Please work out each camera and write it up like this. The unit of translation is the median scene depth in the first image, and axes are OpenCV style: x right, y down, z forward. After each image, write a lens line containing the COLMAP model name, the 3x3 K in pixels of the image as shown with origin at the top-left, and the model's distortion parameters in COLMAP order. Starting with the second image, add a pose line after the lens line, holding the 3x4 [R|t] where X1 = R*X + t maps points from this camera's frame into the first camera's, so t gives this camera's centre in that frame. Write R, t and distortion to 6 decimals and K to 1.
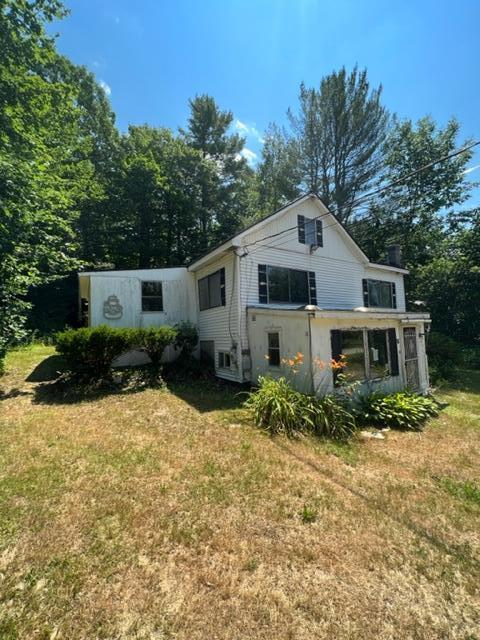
lens RADIAL K [[258.5, 0, 239.2], [0, 258.5, 320.2], [0, 0, 1]] dist [-0.000039, 0.000031]
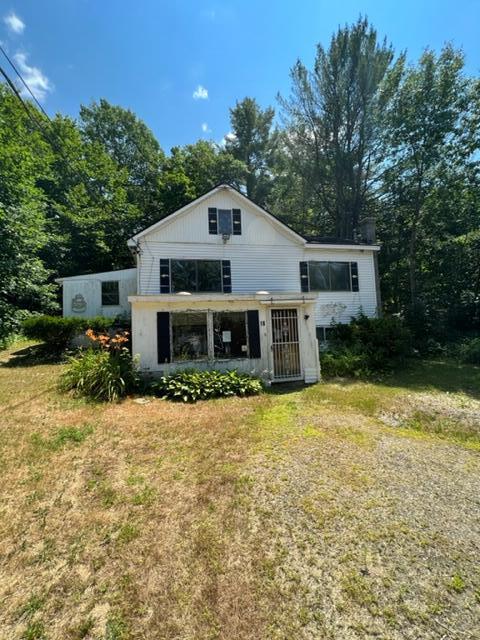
lens RADIAL K [[258.5, 0, 240.2], [0, 258.5, 318.5], [0, 0, 1]] dist [-0.000039, 0.000031]
pose [[0.936297, -0.025410, -0.350290, 0.689858], [0.025391, 0.999667, -0.004646, 0.050855], [0.350291, -0.004544, 0.936630, 0.052543]]
